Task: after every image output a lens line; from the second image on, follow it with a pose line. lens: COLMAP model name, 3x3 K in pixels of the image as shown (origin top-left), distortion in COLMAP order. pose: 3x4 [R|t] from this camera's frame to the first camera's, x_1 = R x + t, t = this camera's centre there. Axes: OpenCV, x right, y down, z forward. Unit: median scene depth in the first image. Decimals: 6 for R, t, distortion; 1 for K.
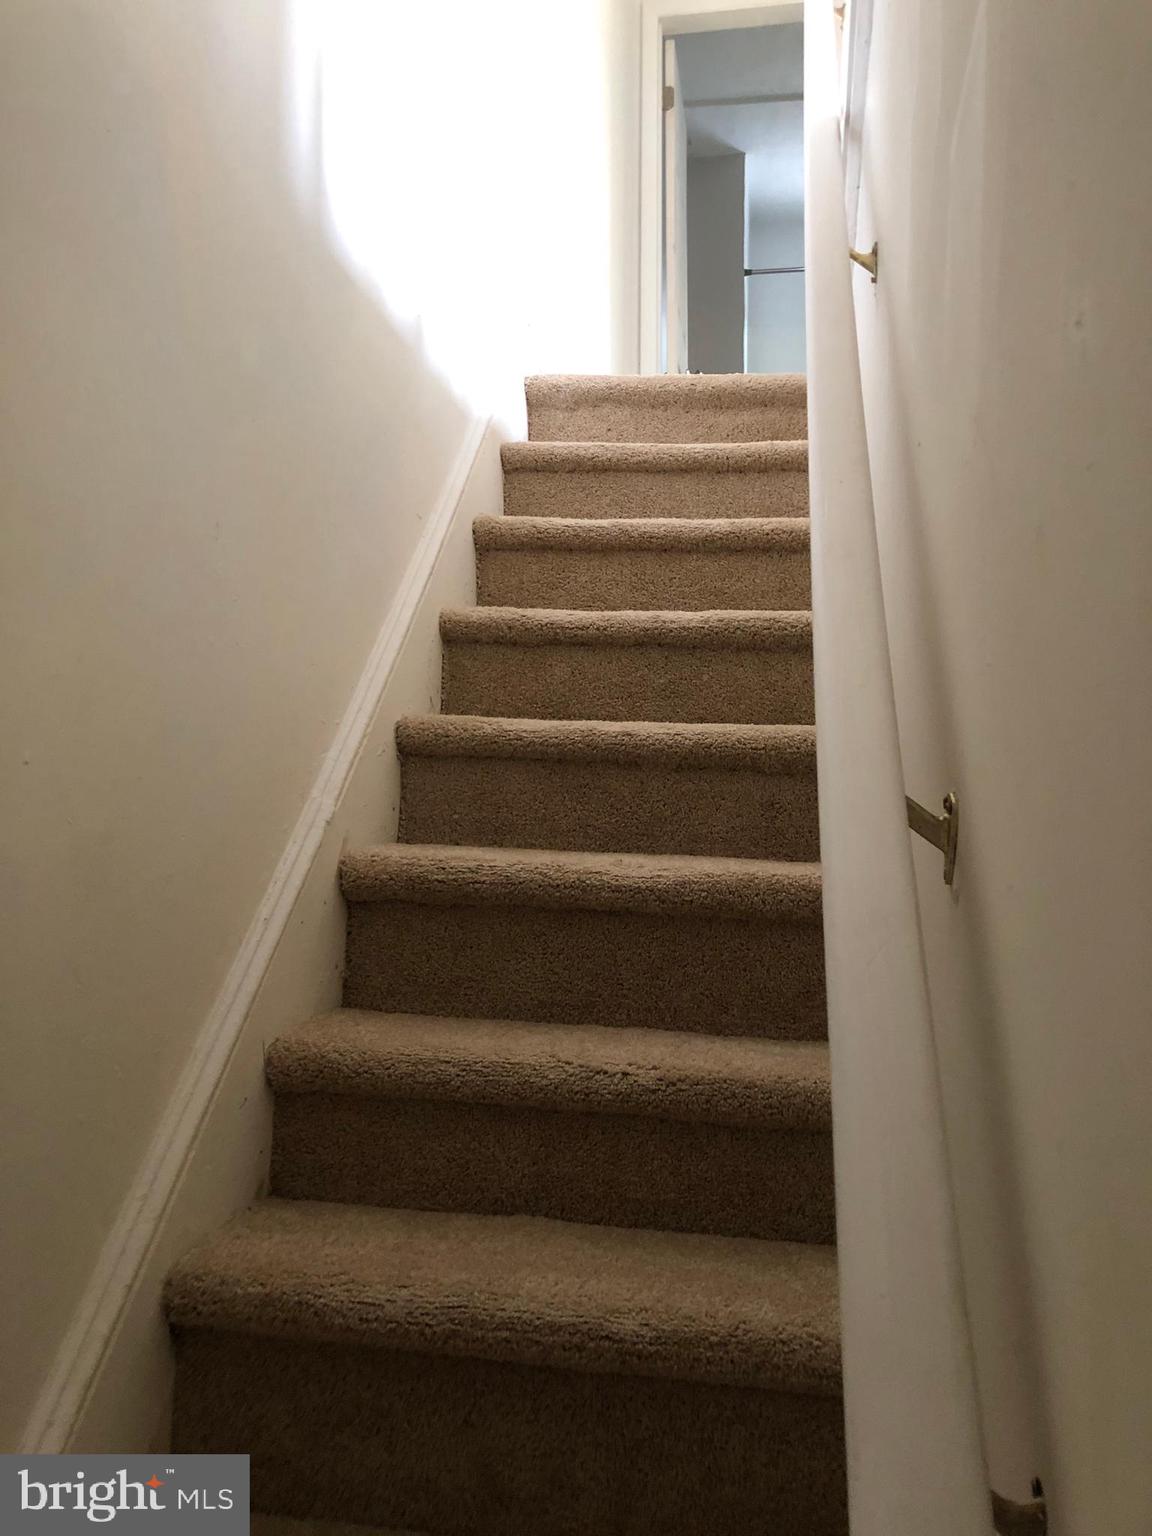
lens RADIAL K [[1268.6, 0, 583.3], [0, 1268.6, 765.2], [0, 0, 1]] dist [0.018640, -0.010515]
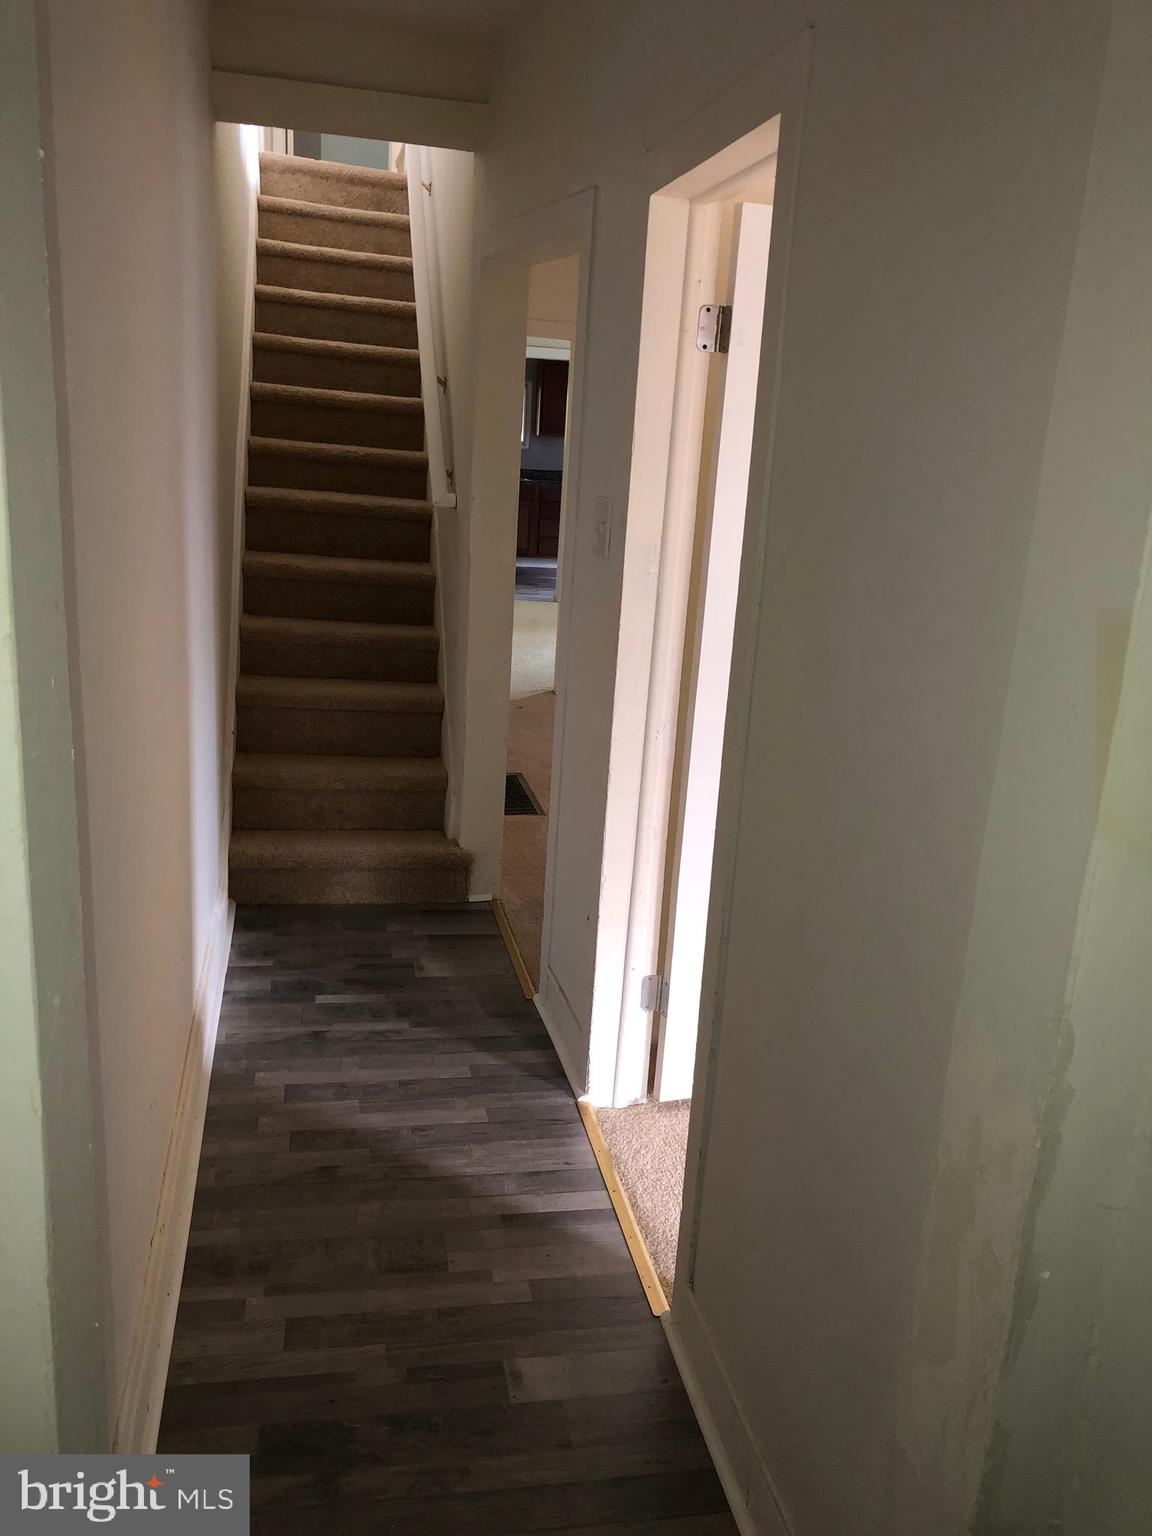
lens RADIAL K [[1268.6, 0, 578.4], [0, 1268.6, 760.2], [0, 0, 1]] dist [0.018640, -0.010515]
pose [[0.929841, -0.046658, 0.364991, -0.488958], [-0.069686, 0.951648, 0.299182, -0.029336], [-0.361302, -0.303627, 0.881630, -1.767148]]
